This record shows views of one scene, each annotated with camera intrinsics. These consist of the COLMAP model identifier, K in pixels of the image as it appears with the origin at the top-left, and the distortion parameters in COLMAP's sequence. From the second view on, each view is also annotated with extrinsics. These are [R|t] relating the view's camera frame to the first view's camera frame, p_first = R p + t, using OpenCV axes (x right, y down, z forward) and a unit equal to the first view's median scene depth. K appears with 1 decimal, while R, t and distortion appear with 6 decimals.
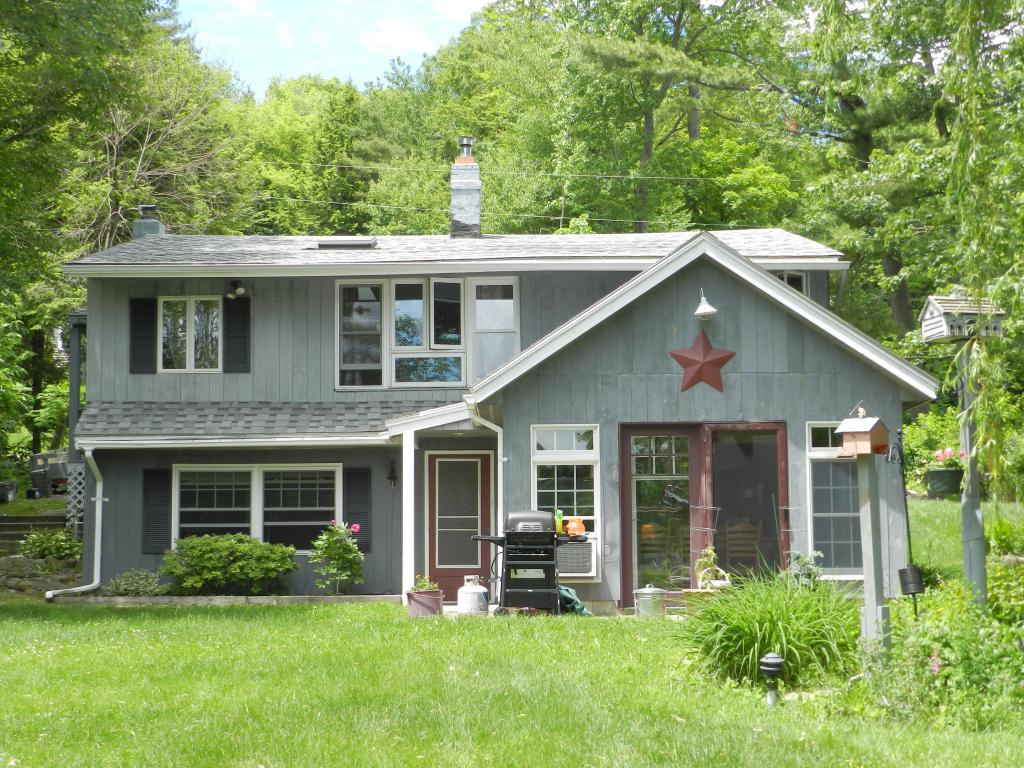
lens RADIAL K [[1569.0, 0, 512.6], [0, 1569.0, 388.1], [0, 0, 1]] dist [-0.004199, 0.000000]
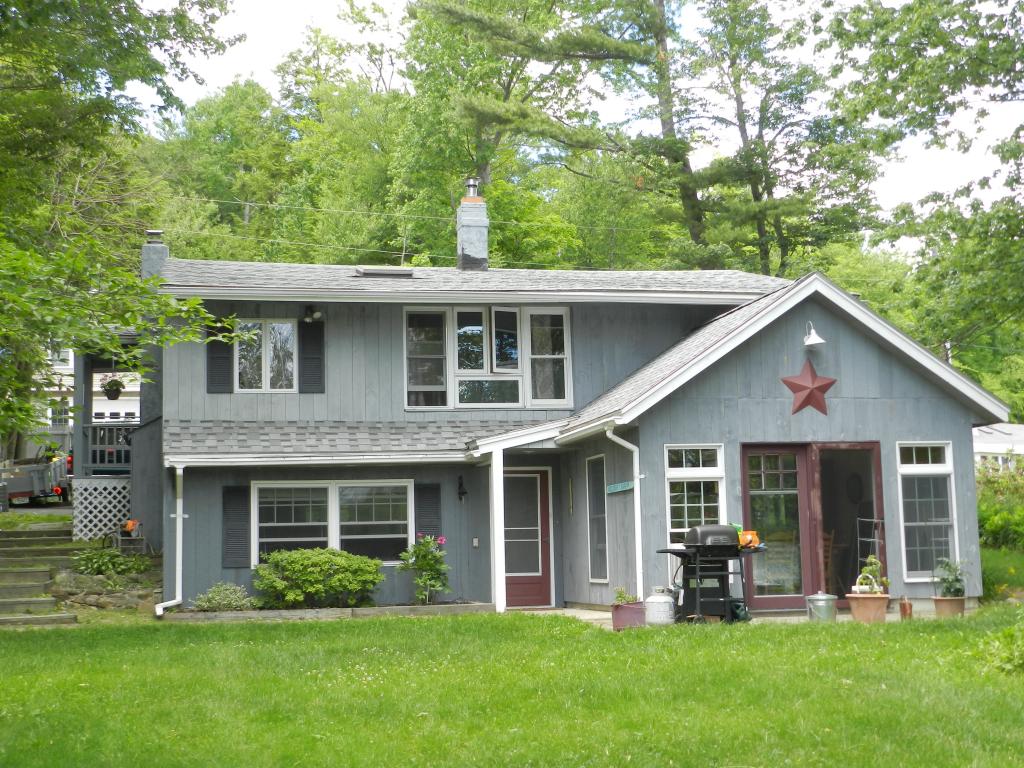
lens RADIAL K [[1358.3, 0, 511.5], [0, 1358.3, 377.6], [0, 0, 1]] dist [0.003893, 0.000000]
pose [[0.977229, 0.010053, 0.211950, -0.242921], [-0.005774, 0.999767, -0.020798, -0.002155], [-0.212110, 0.019101, 0.977059, 0.086400]]
